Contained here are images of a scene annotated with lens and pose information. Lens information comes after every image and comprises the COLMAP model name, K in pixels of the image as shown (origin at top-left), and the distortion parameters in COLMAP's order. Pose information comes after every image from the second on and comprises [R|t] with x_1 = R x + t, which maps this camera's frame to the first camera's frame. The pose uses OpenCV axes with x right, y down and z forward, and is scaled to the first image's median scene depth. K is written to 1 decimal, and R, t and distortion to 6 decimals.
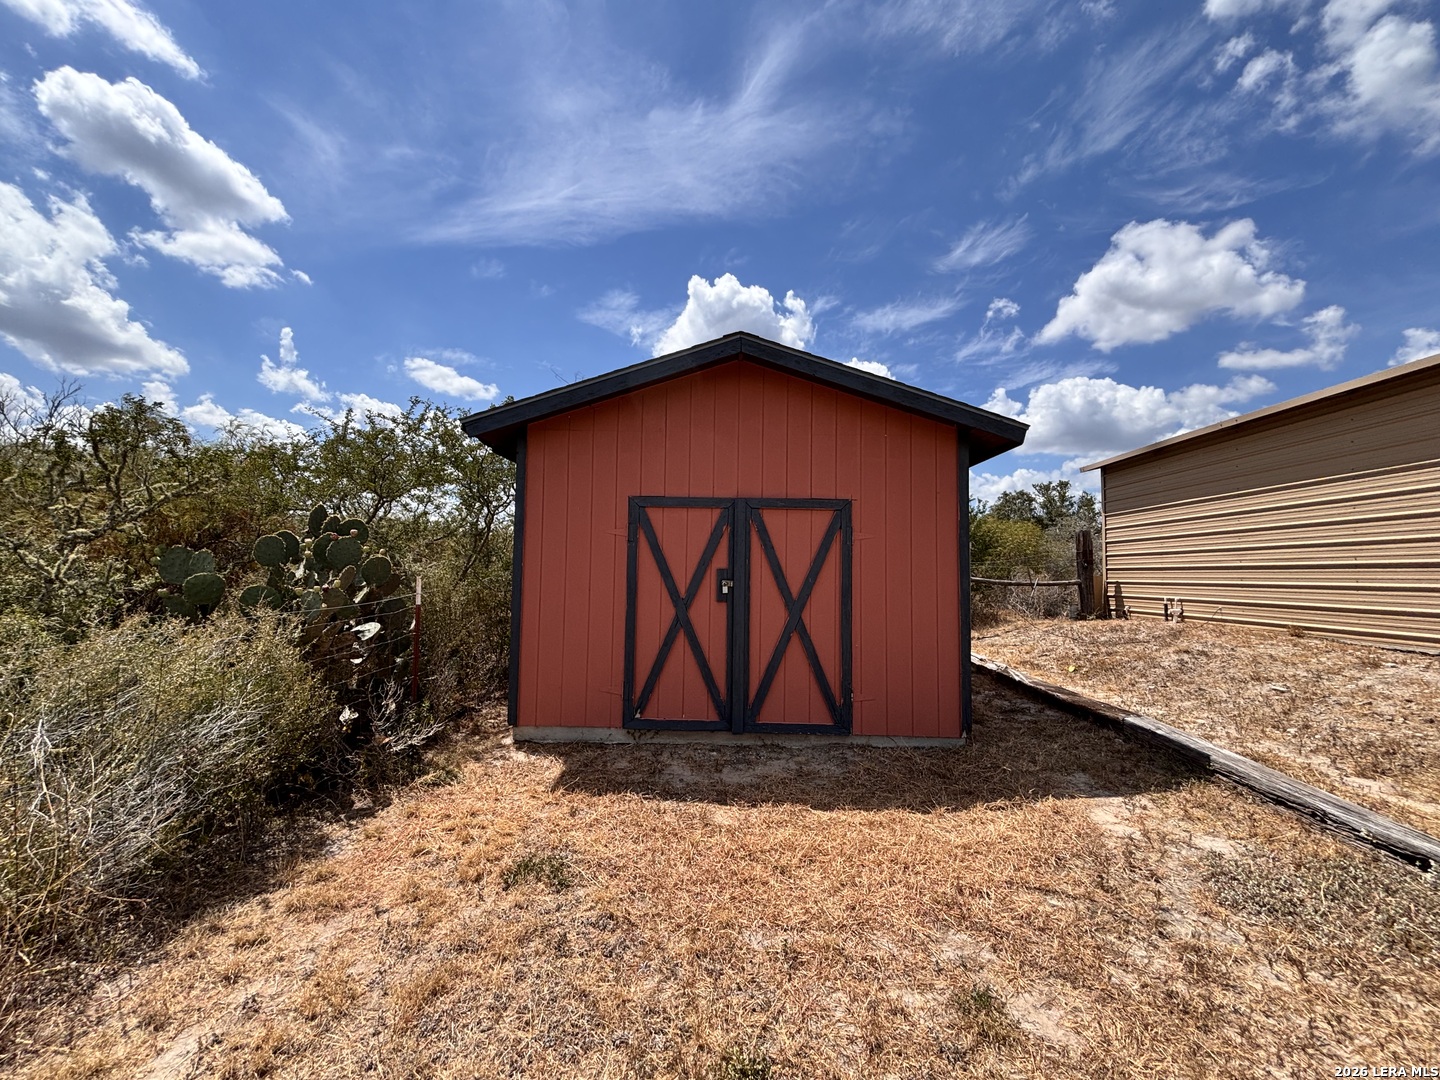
lens RADIAL K [[582.1, 0, 720.0], [0, 582.1, 540.0], [0, 0, 1]] dist [-0.000070, -0.000092]
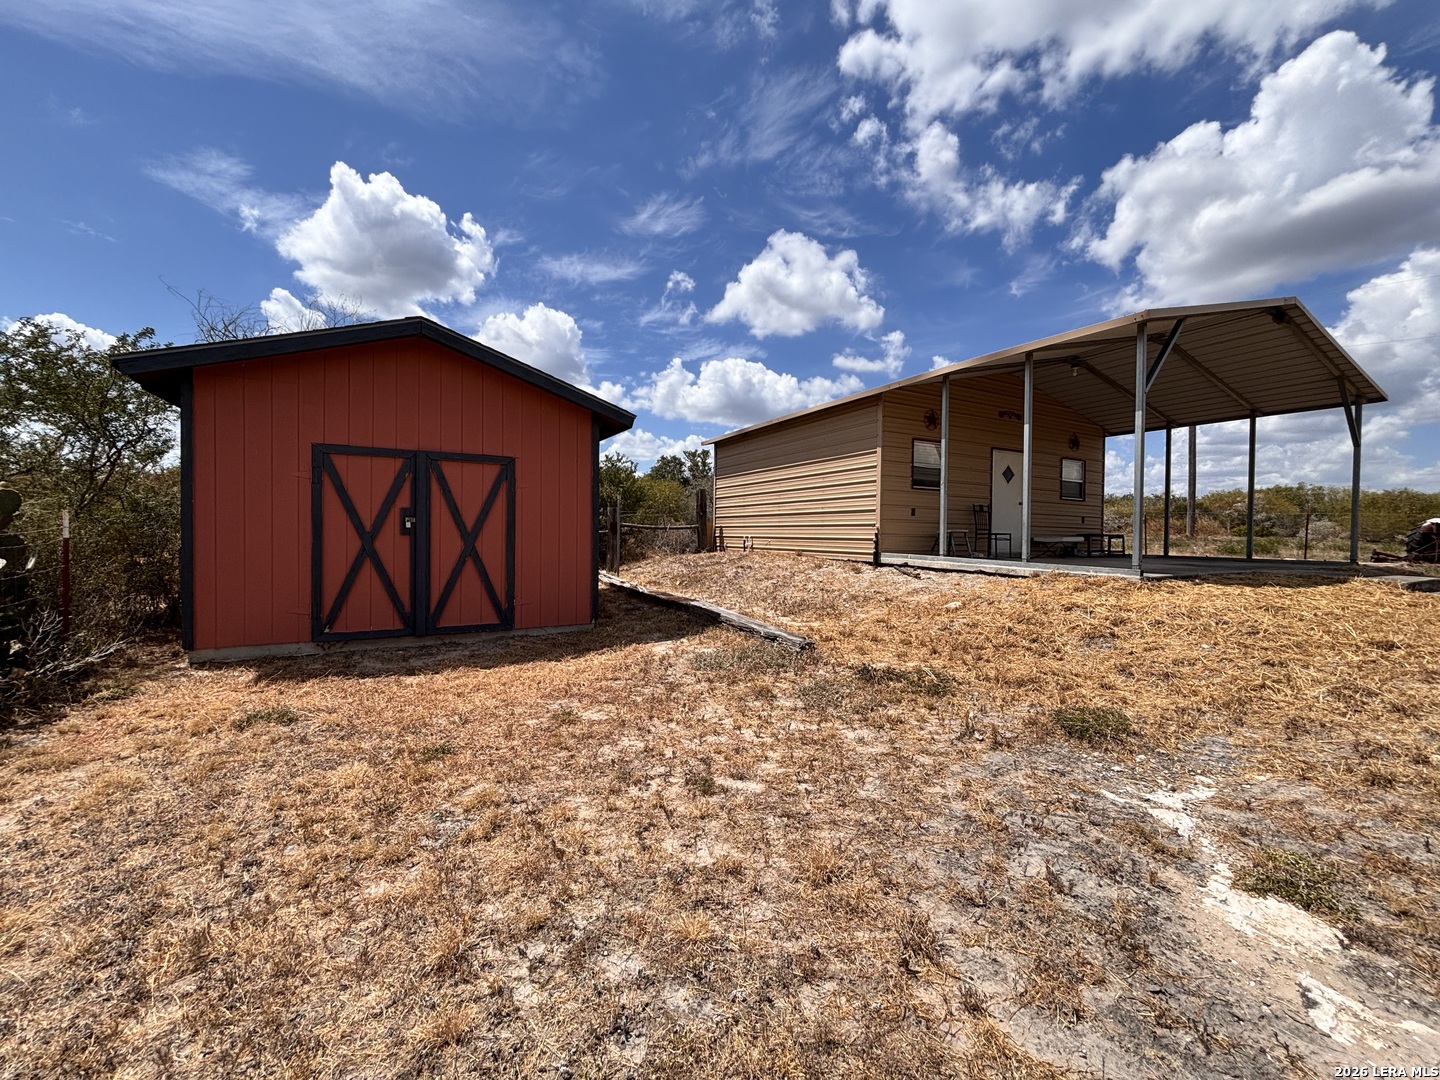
lens RADIAL K [[582.1, 0, 720.0], [0, 582.1, 540.0], [0, 0, 1]] dist [-0.000070, -0.000092]
pose [[0.864505, -0.014857, 0.502405, -0.040456], [-0.023827, 0.997228, 0.070490, 0.014477], [-0.502060, -0.072910, 0.861754, -0.406527]]
